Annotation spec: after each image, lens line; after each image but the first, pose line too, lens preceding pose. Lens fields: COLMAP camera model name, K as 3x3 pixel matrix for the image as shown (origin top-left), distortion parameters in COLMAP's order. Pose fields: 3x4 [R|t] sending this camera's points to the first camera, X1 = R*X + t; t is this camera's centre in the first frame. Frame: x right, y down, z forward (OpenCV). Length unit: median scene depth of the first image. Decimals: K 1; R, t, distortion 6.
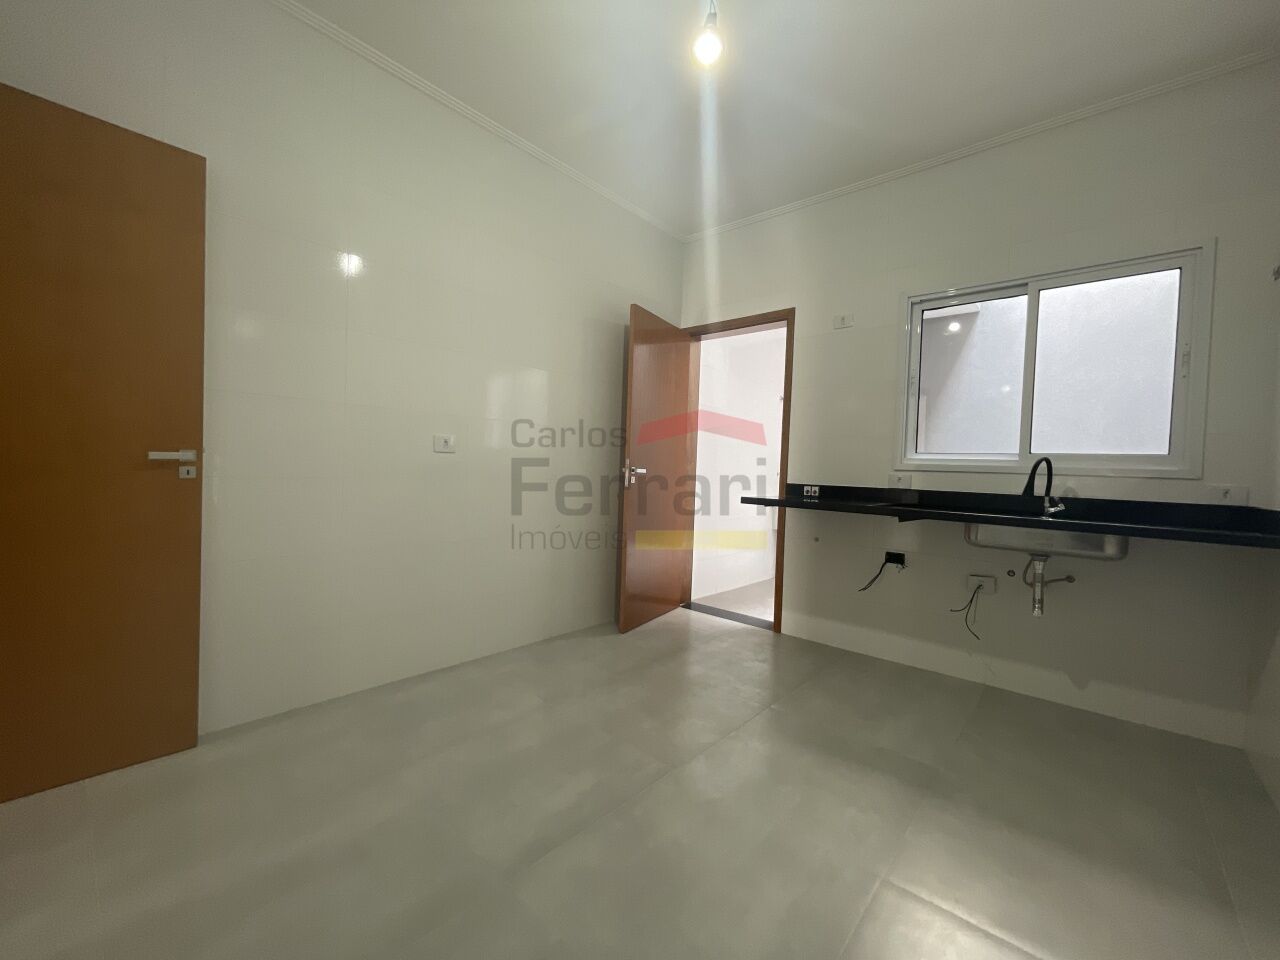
lens RADIAL K [[520.4, 0, 640.0], [0, 520.4, 480.0], [0, 0, 1]] dist [-0.000667, -0.000064]
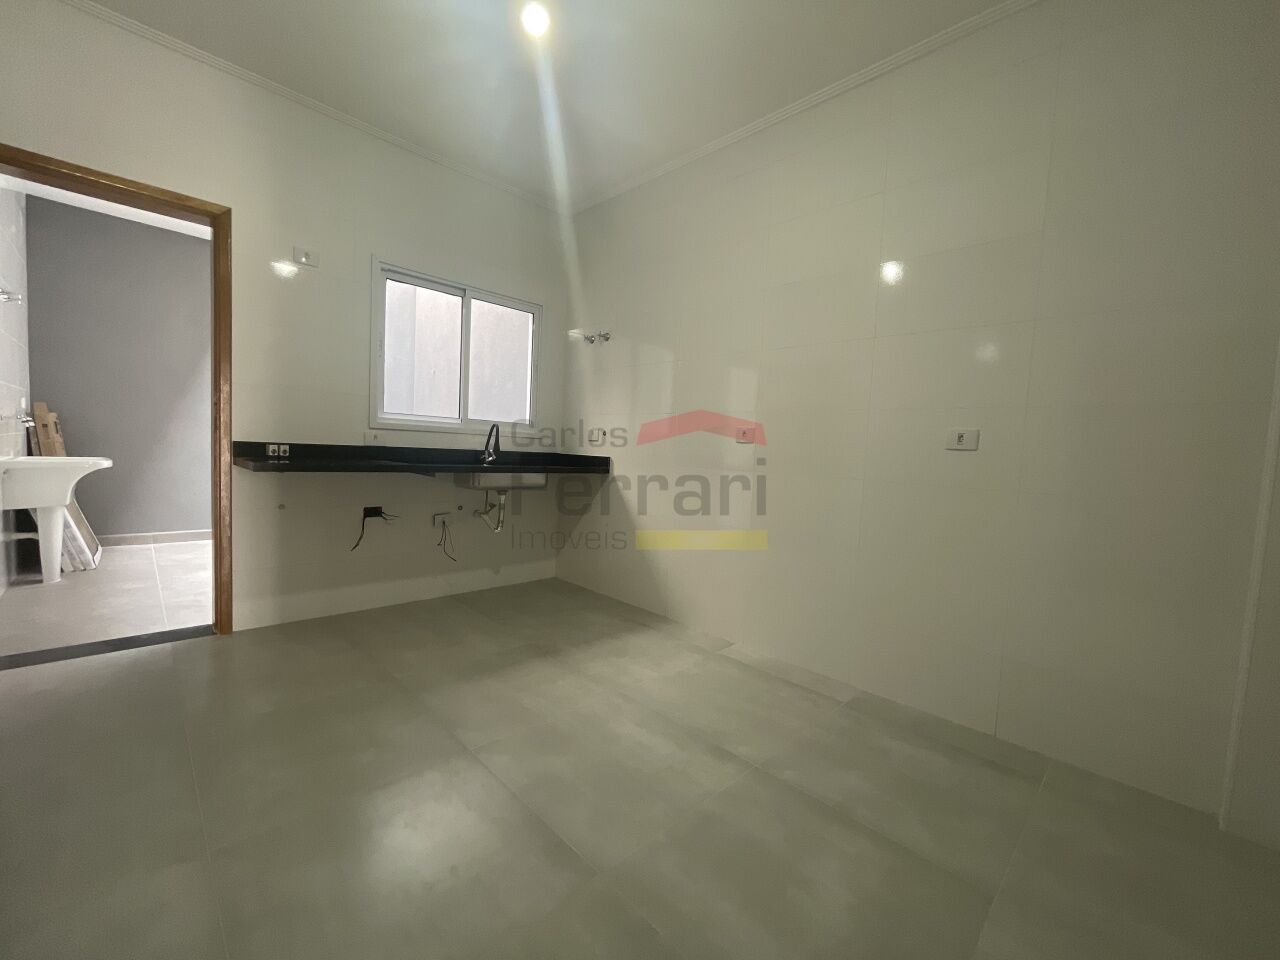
lens RADIAL K [[520.4, 0, 640.0], [0, 520.4, 480.0], [0, 0, 1]] dist [-0.000667, -0.000064]
pose [[0.074242, -0.094758, 0.992728, -0.526961], [-0.024511, 0.995001, 0.096808, -0.030717], [-0.996939, -0.031520, 0.071549, 0.400748]]
